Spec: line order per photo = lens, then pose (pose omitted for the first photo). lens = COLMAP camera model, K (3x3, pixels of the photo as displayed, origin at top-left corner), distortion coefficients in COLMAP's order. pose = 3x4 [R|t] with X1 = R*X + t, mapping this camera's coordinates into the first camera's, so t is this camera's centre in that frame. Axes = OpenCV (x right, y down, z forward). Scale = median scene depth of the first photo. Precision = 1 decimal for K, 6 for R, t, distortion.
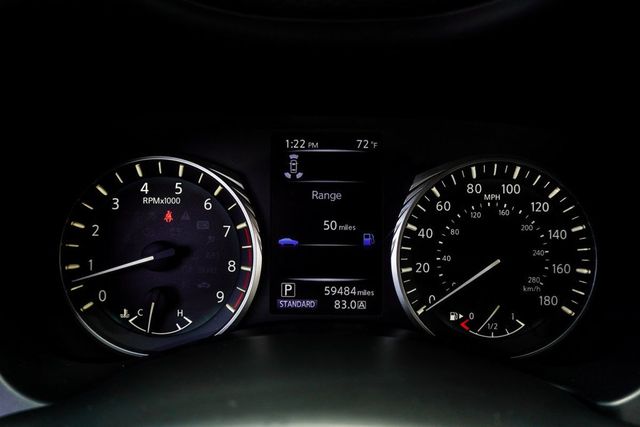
lens RADIAL K [[501.4, 0, 320.0], [0, 501.4, 213.5], [0, 0, 1]] dist [-0.017474, 0.006342]
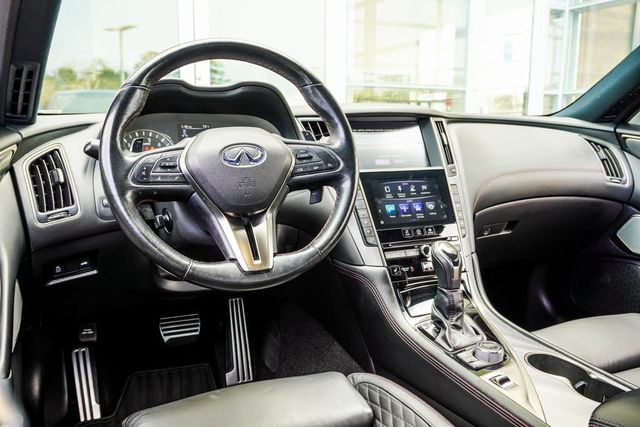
lens RADIAL K [[568.8, 0, 320.0], [0, 568.8, 213.5], [0, 0, 1]] dist [0.000166, -0.008140]
pose [[0.914178, -0.067370, 0.399676, -0.782953], [0.133101, 0.981302, -0.139033, 1.075739], [-0.382836, 0.180298, 0.906051, -2.664615]]
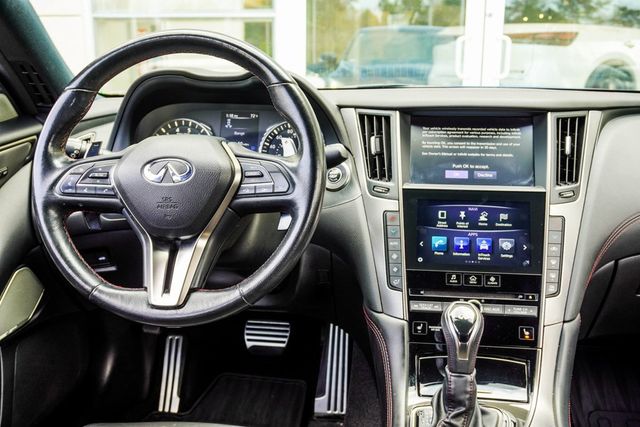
lens RADIAL K [[697.7, 0, 320.0], [0, 697.7, 213.5], [0, 0, 1]] dist [-0.002680, 0.022501]
pose [[0.992079, 0.026889, -0.122703, 0.979404], [-0.039626, 0.993936, -0.102568, 0.816189], [0.119201, 0.106618, 0.987129, -2.848881]]
